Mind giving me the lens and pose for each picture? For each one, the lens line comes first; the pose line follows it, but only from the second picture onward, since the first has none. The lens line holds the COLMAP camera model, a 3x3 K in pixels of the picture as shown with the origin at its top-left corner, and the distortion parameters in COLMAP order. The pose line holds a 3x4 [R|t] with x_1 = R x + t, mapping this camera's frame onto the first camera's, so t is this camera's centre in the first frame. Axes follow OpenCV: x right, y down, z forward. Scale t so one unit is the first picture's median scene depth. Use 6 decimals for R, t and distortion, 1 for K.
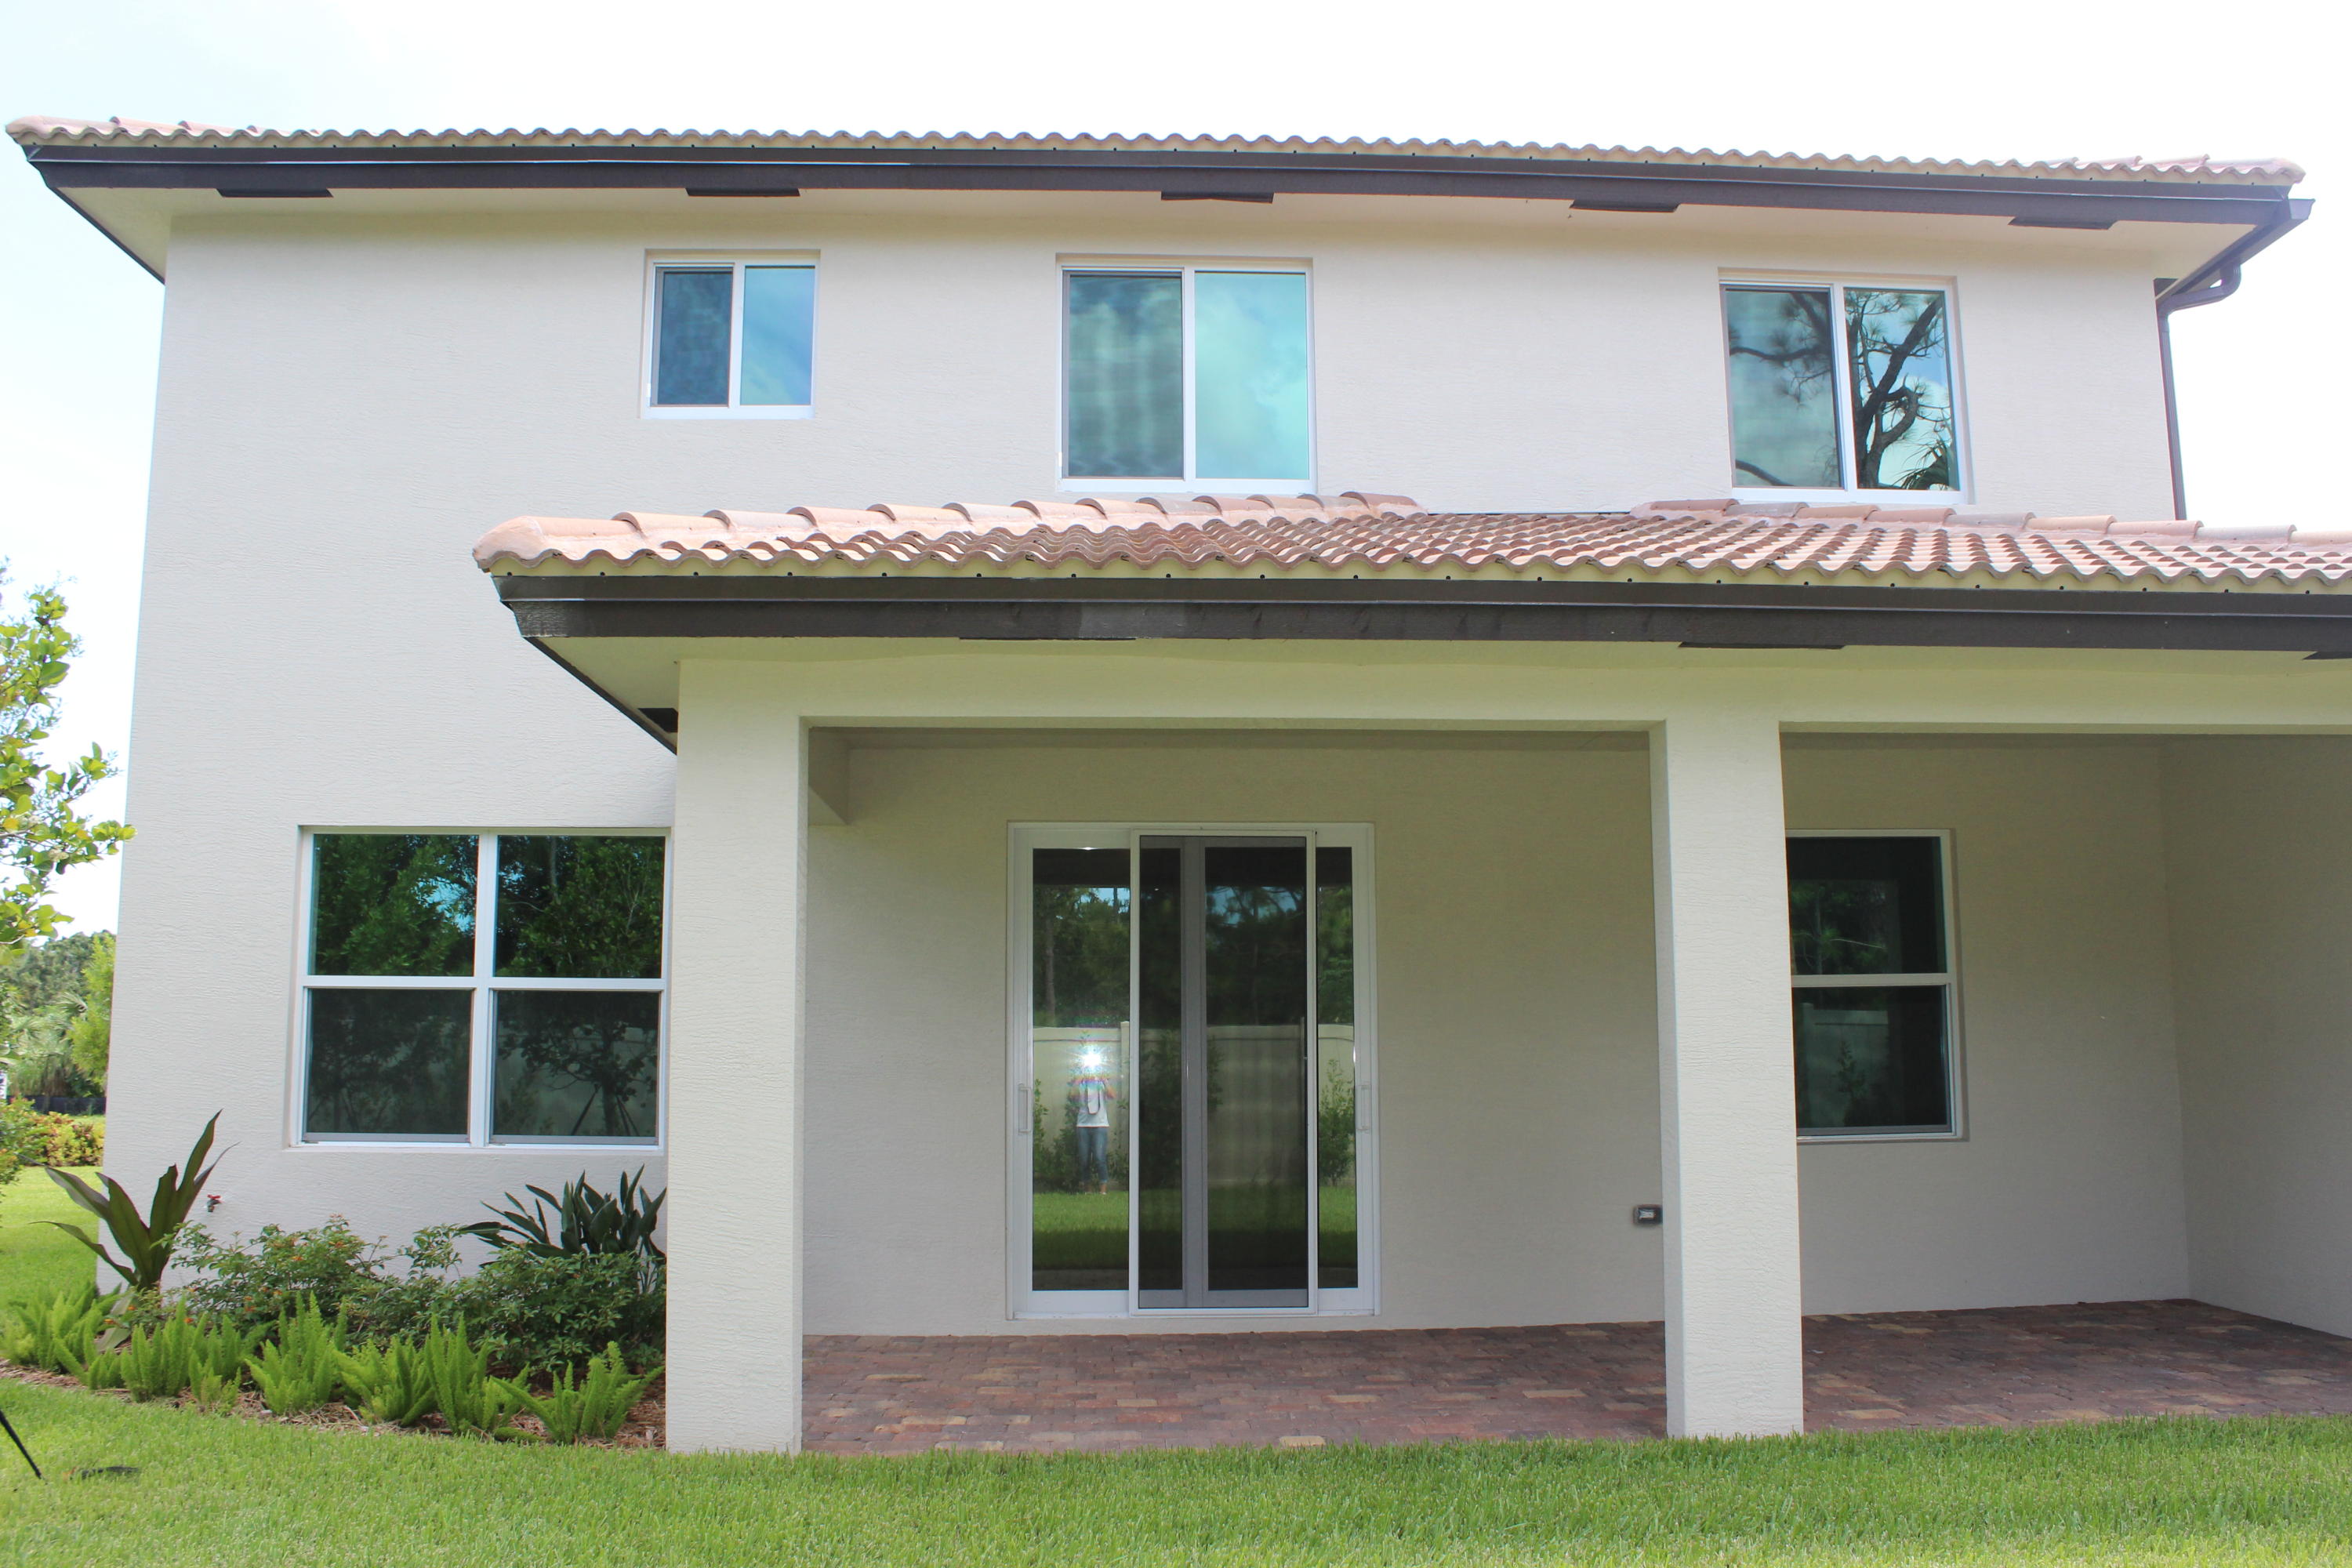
lens RADIAL K [[1976.5, 0, 1171.5], [0, 1976.5, 844.9], [0, 0, 1]] dist [-0.214282, 0.174471]
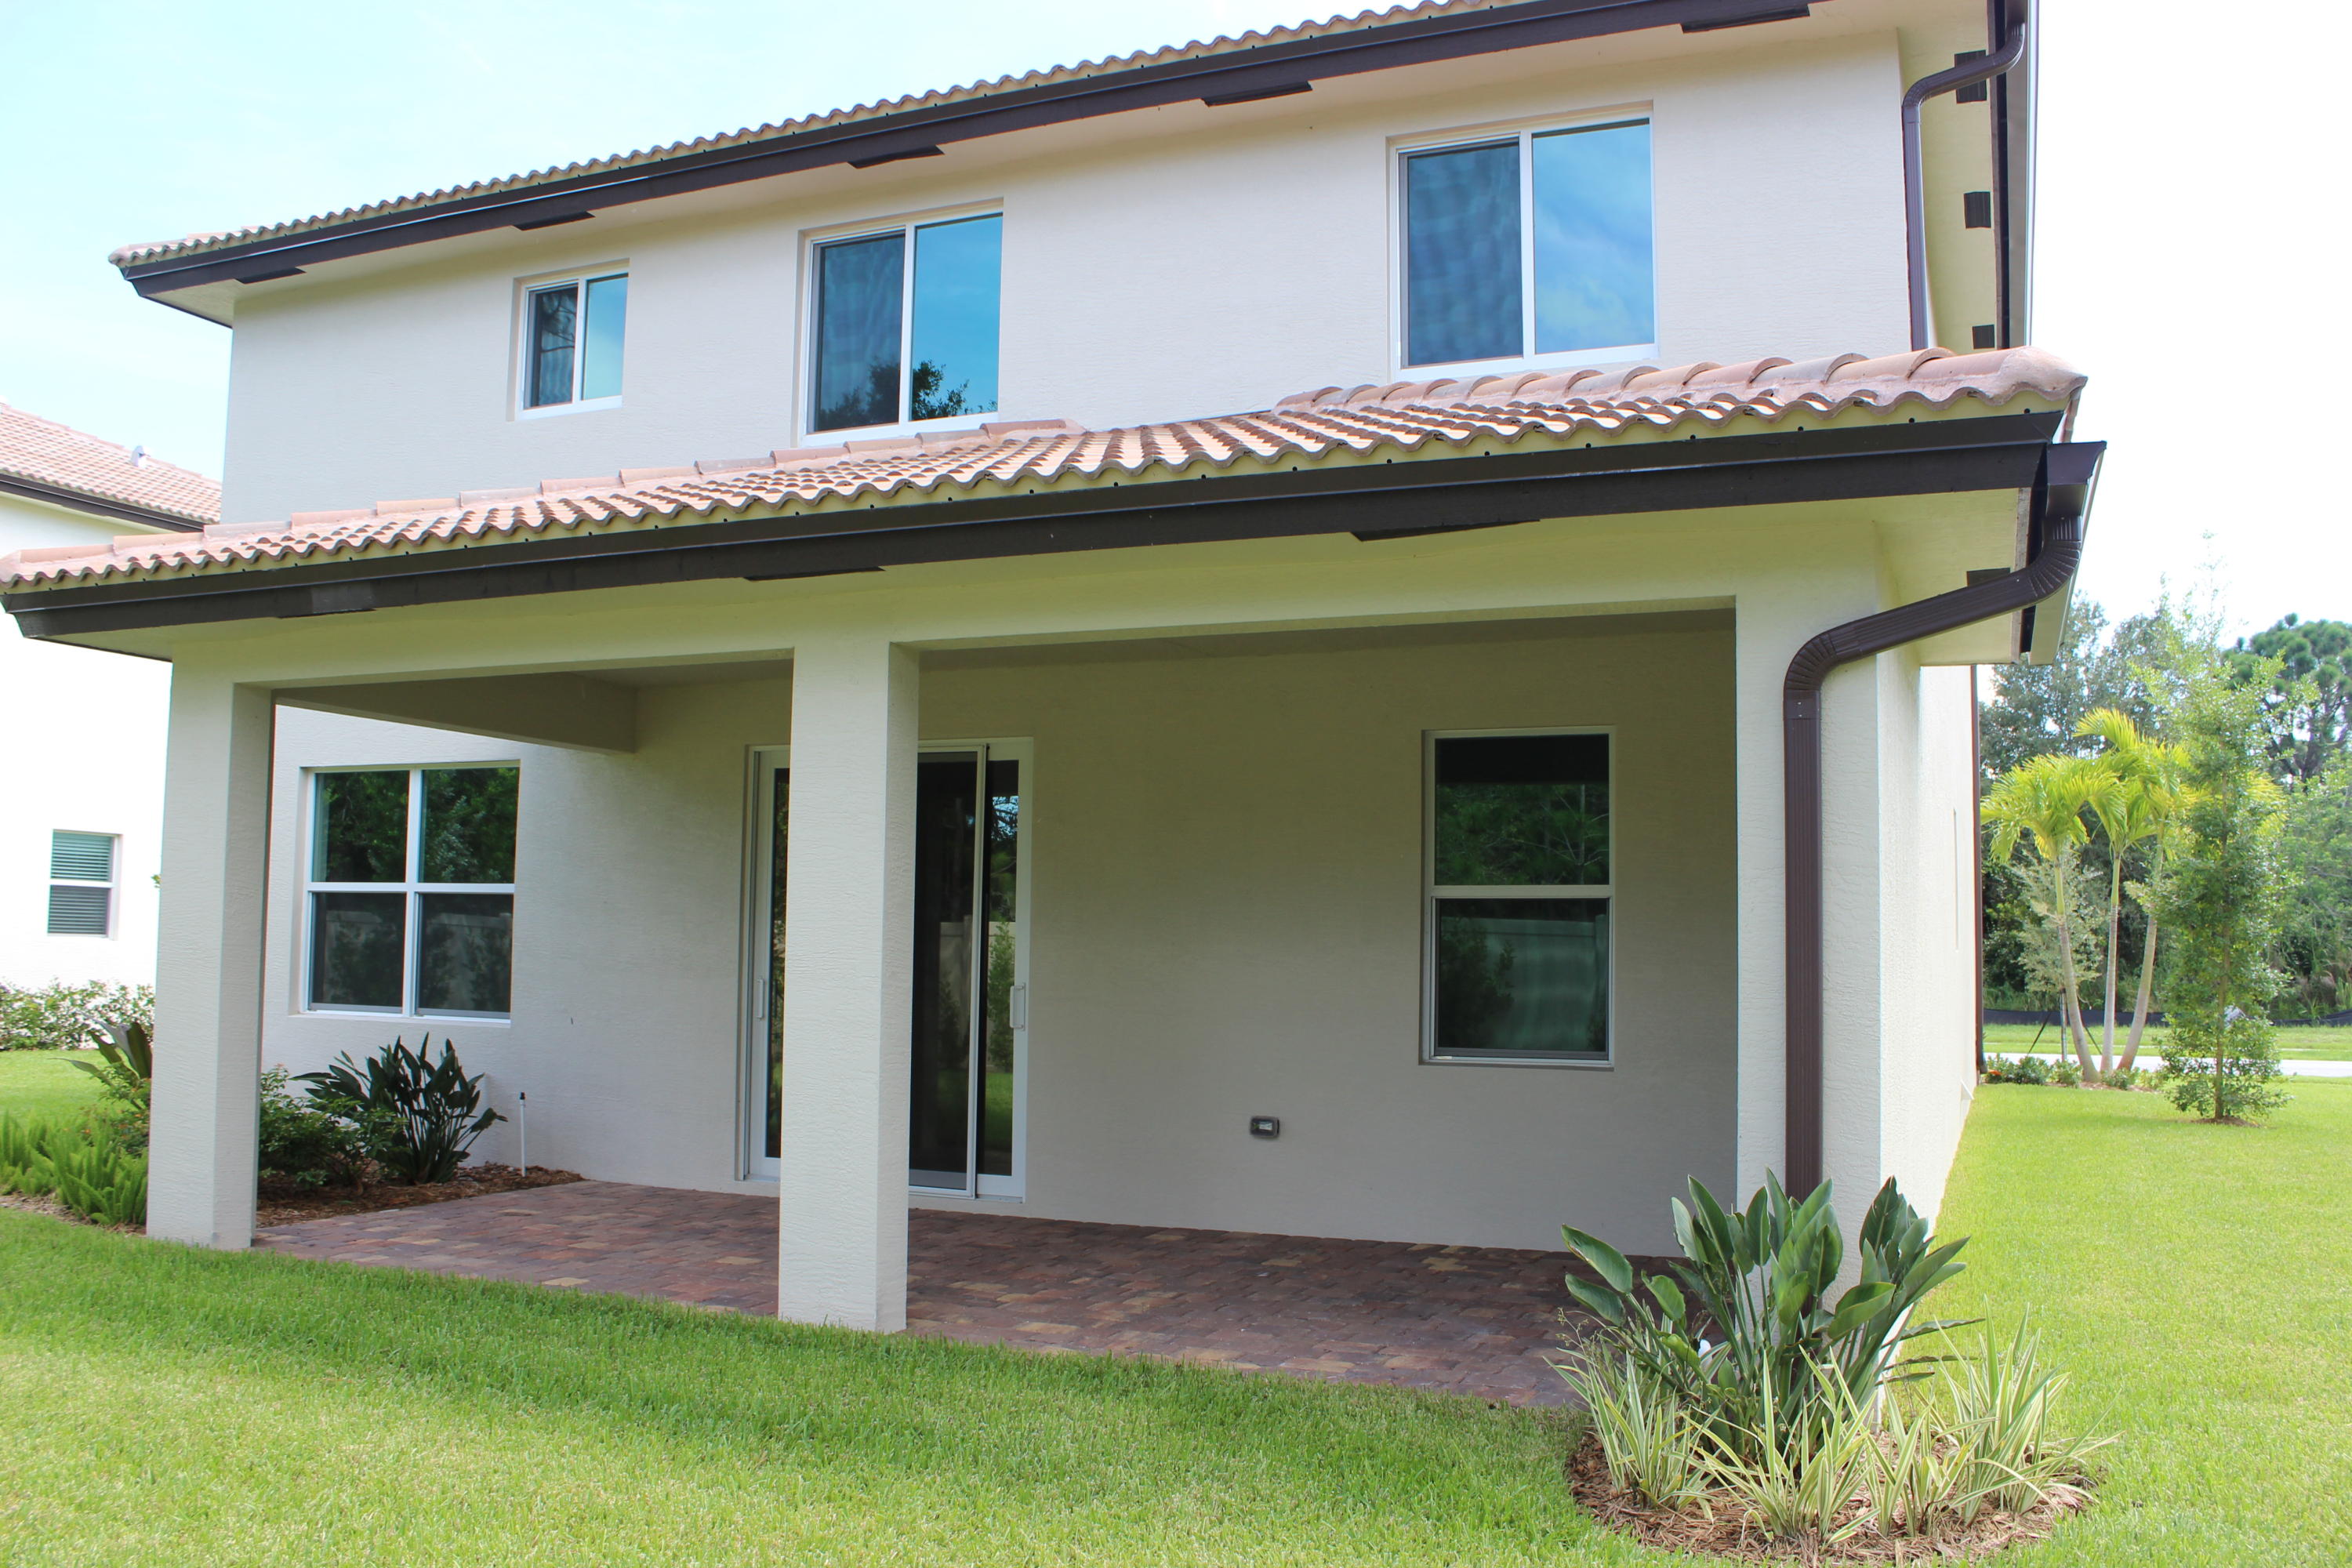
lens RADIAL K [[1976.5, 0, 1171.5], [0, 1976.5, 844.9], [0, 0, 1]] dist [-0.214282, 0.174471]
pose [[0.894582, -0.007385, -0.446844, 0.638985], [0.037707, 0.997545, 0.059003, -0.011509], [0.445311, -0.069632, 0.892664, 0.099252]]
